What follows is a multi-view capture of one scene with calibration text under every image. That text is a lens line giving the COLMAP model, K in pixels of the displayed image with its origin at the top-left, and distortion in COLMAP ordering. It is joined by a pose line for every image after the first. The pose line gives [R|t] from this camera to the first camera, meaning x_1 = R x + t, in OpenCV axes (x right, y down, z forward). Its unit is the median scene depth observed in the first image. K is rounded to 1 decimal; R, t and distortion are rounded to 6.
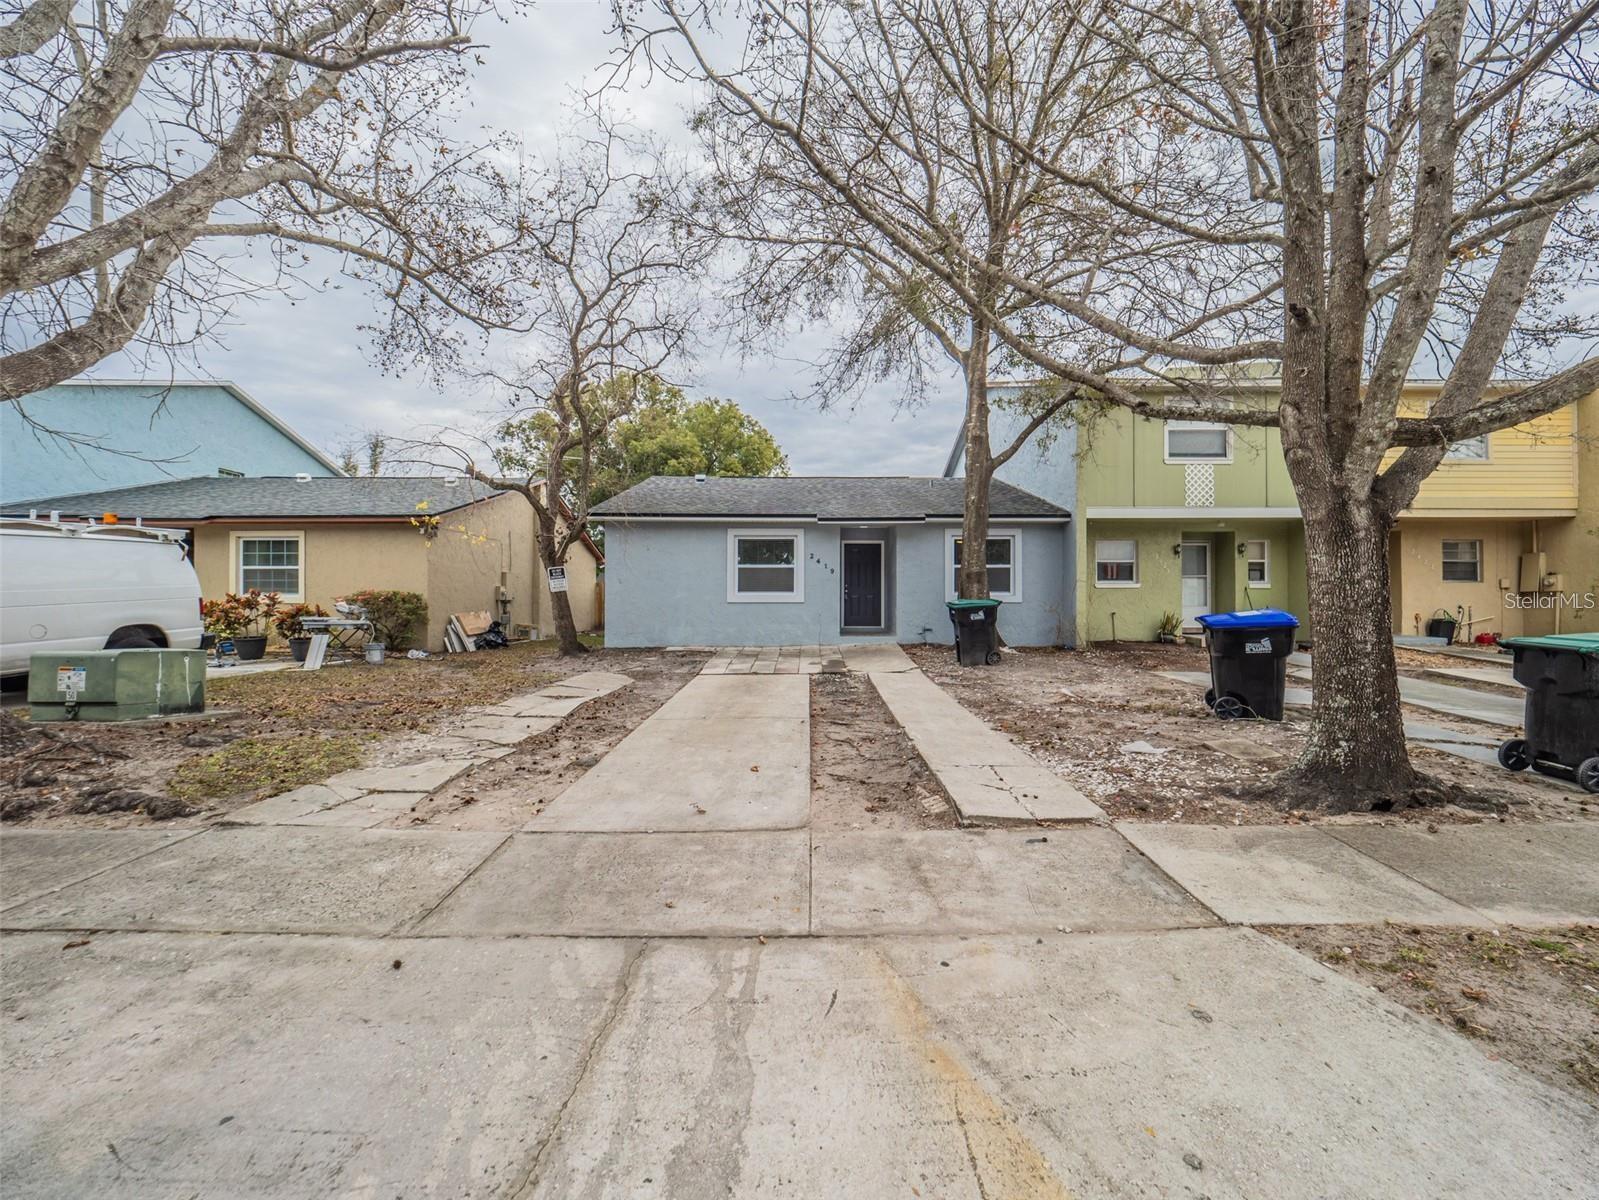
lens RADIAL K [[684.6, 0, 819.2], [0, 684.6, 620.9], [0, 0, 1]] dist [-0.007739, -0.000498]
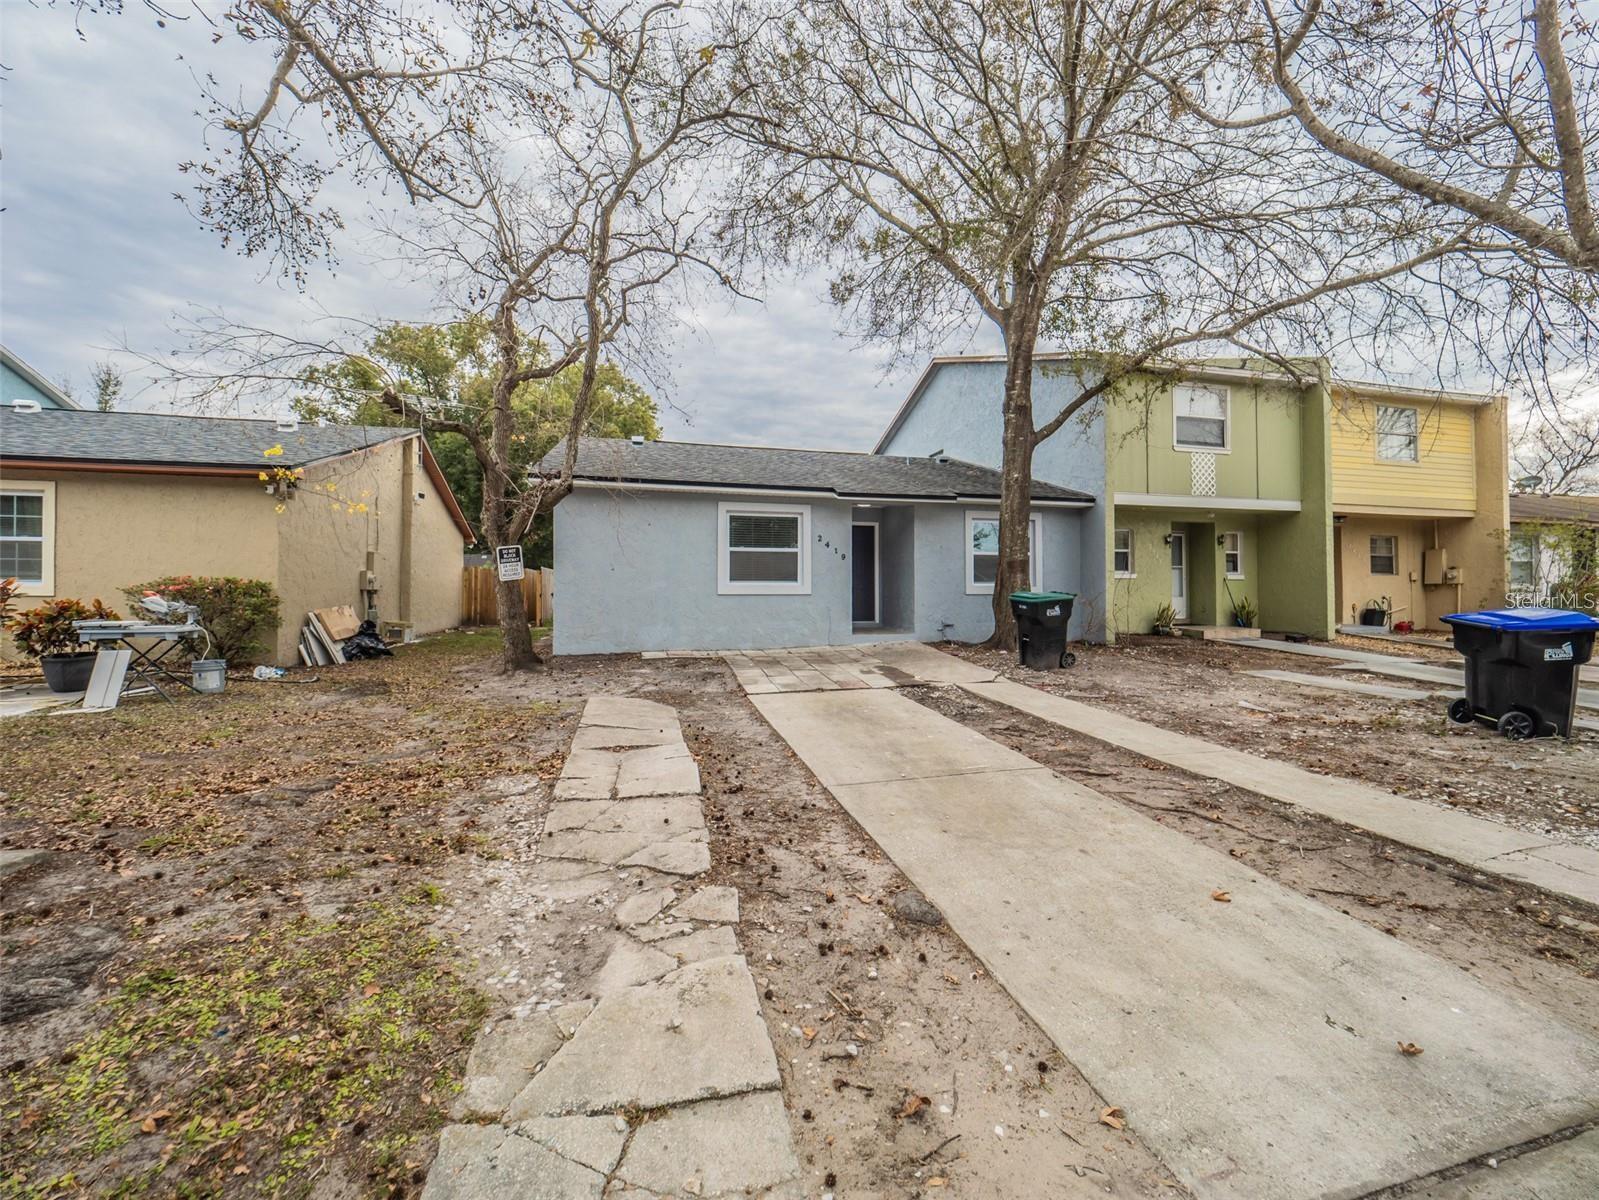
lens RADIAL K [[680.3, 0, 813.5], [0, 680.3, 596.1], [0, 0, 1]] dist [-0.006069, -0.000527]
pose [[0.966327, -0.000999, 0.257316, -0.240256], [0.004735, 0.999892, -0.013900, -0.014157], [-0.257274, 0.014650, 0.966227, 0.217880]]
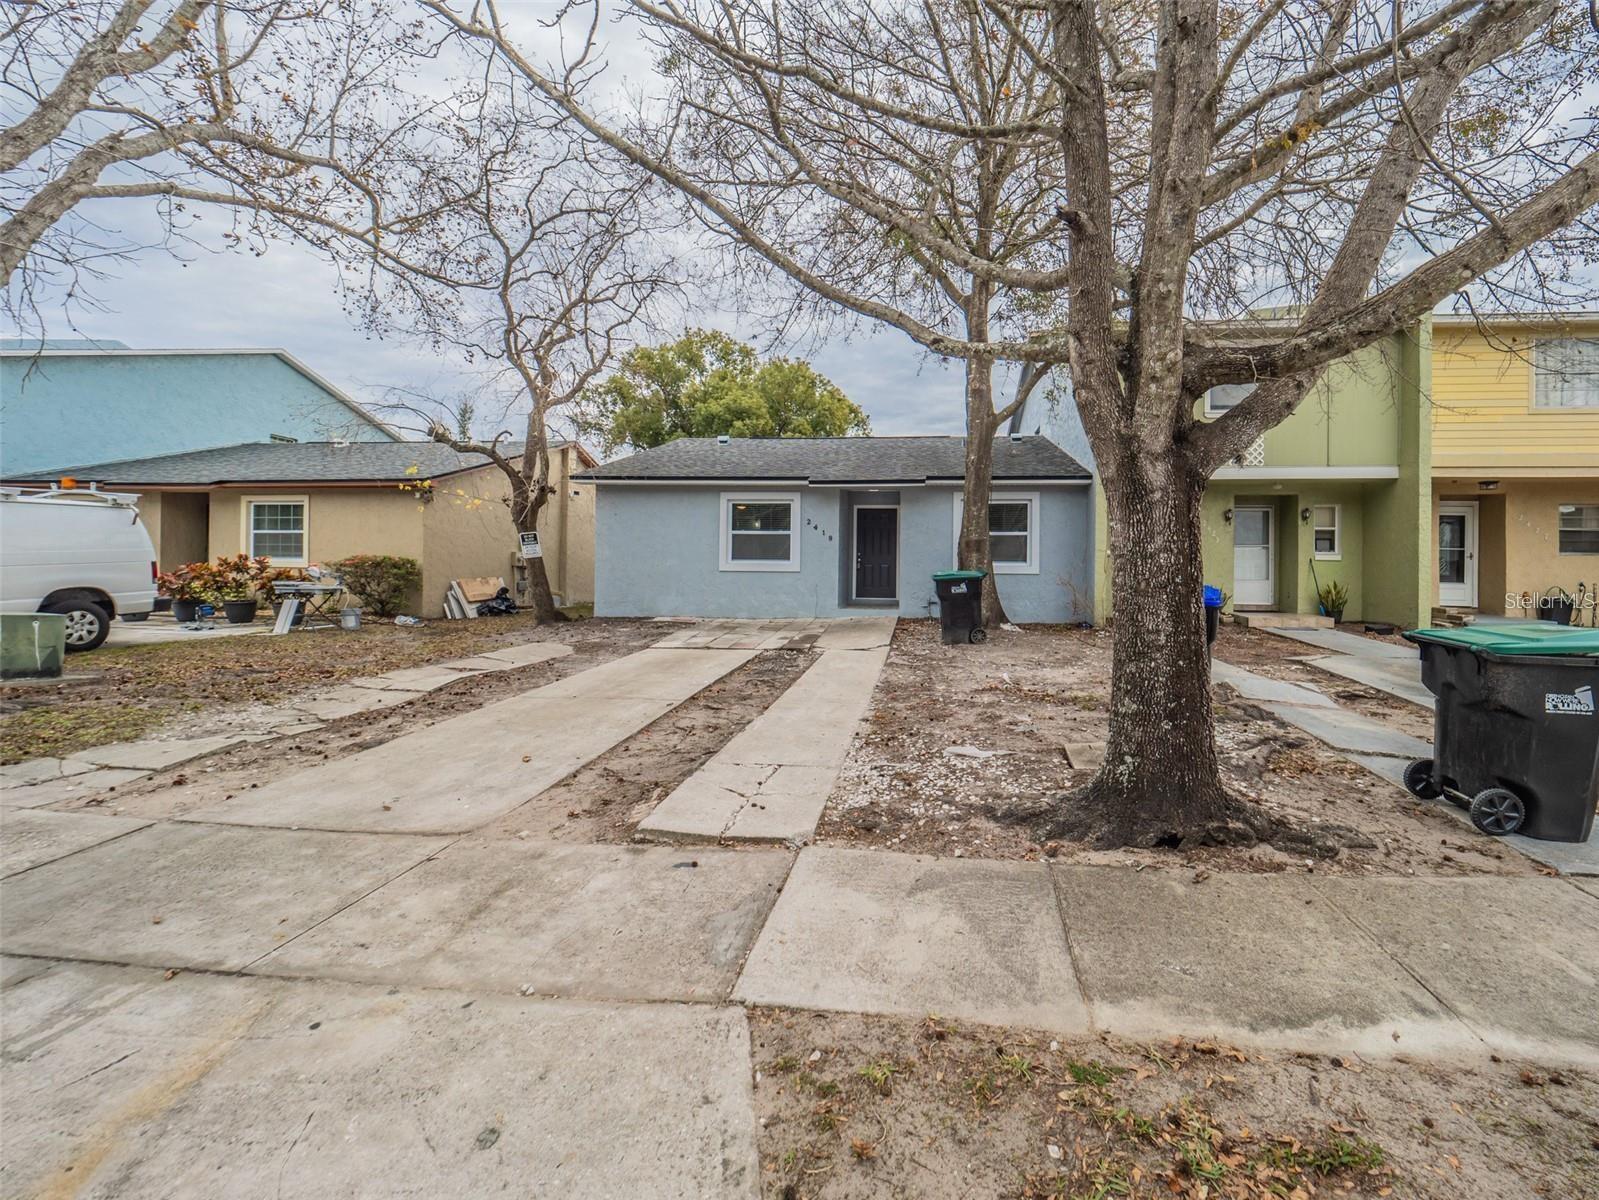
lens RADIAL K [[713.1, 0, 873.9], [0, 713.1, 588.6], [0, 0, 1]] dist [-0.006337, -0.000333]
pose [[0.994569, 0.012369, -0.103338, 0.186971], [-0.012488, 0.999922, -0.000496, -0.004944], [0.103324, 0.001784, 0.994646, 0.048101]]
